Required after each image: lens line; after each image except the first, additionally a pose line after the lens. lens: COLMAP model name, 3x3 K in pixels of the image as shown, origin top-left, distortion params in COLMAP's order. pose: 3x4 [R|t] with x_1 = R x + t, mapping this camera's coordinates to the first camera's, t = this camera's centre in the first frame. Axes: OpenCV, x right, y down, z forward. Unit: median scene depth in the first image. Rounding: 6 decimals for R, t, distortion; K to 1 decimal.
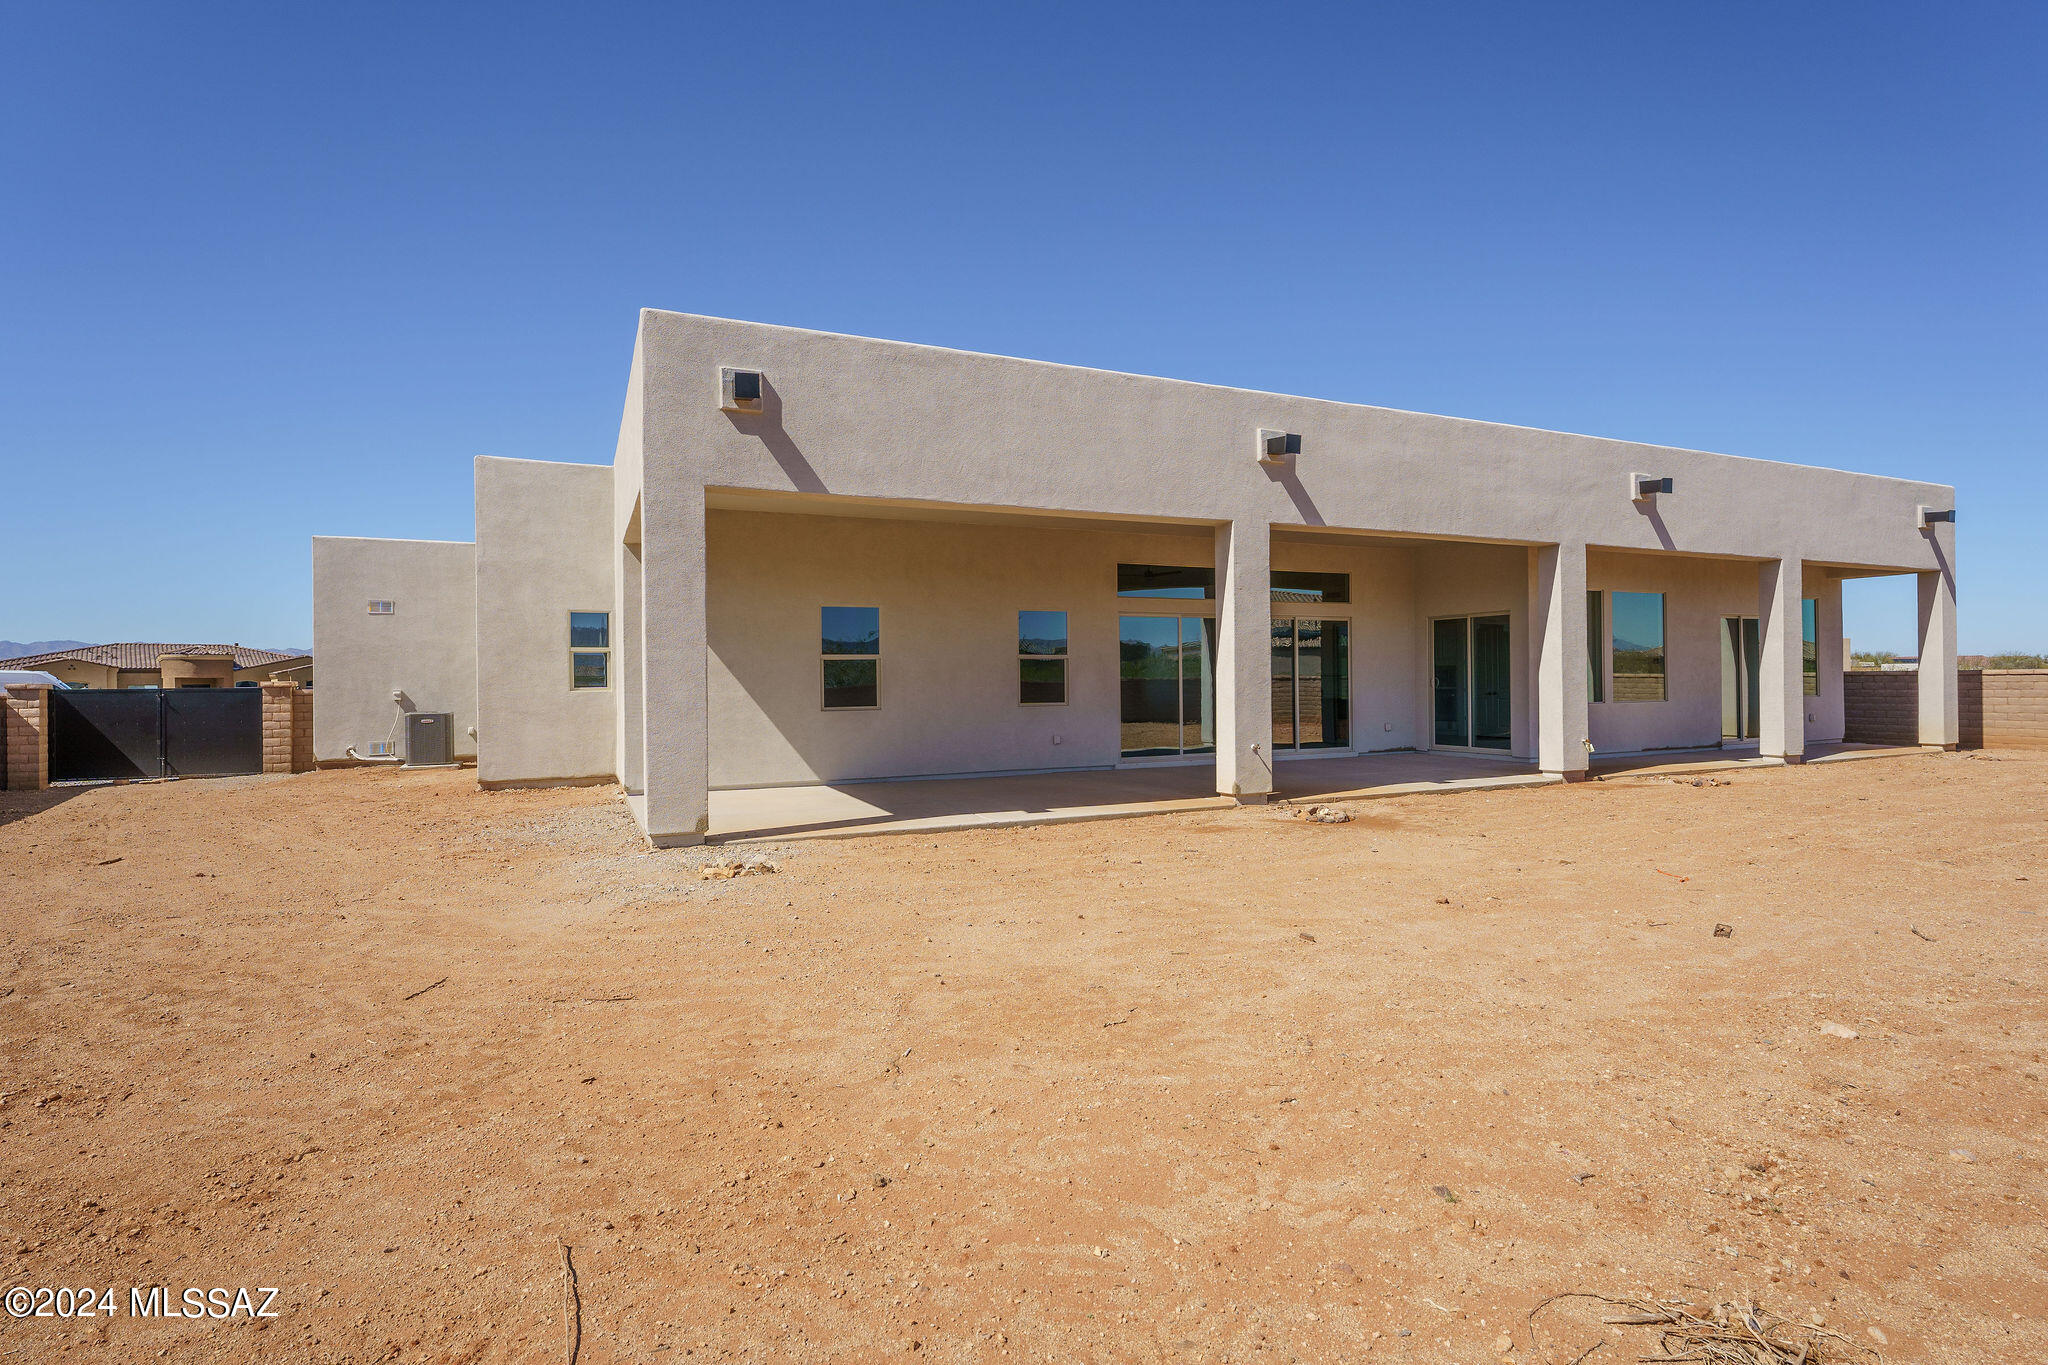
lens RADIAL K [[1038.9, 0, 1029.8], [0, 1038.9, 674.5], [0, 0, 1]] dist [-0.006127, -0.000010]
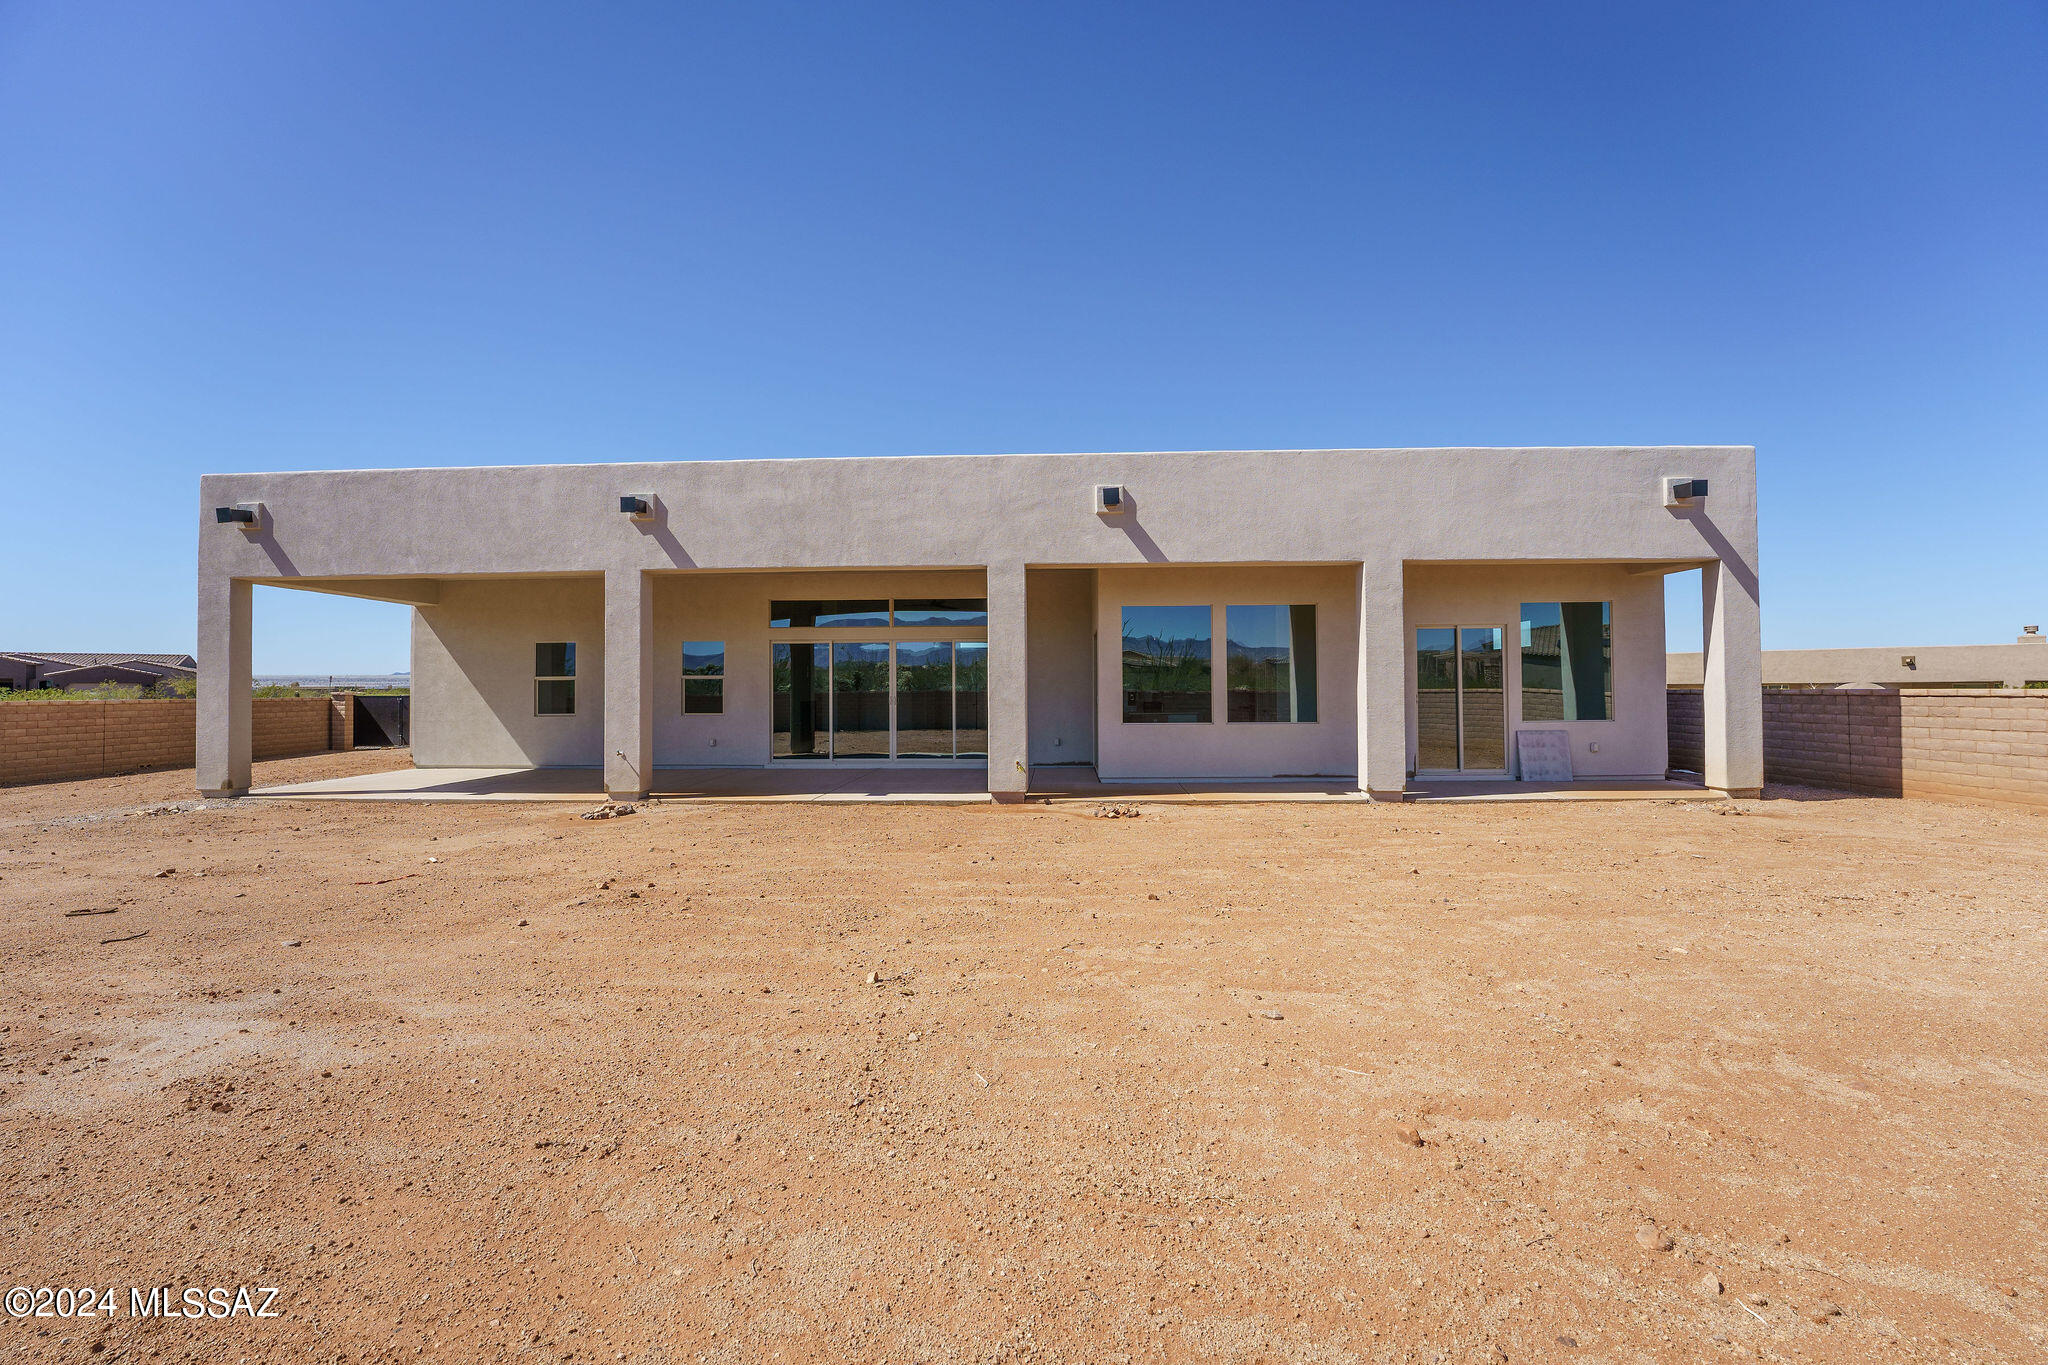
lens RADIAL K [[706.3, 0, 1009.6], [0, 706.3, 670.9], [0, 0, 1]] dist [-0.016749, -0.000223]
pose [[0.886435, -0.009379, -0.462759, 0.649786], [-0.001779, 0.999718, -0.023669, -0.005530], [0.462851, 0.021804, 0.886168, 0.310083]]
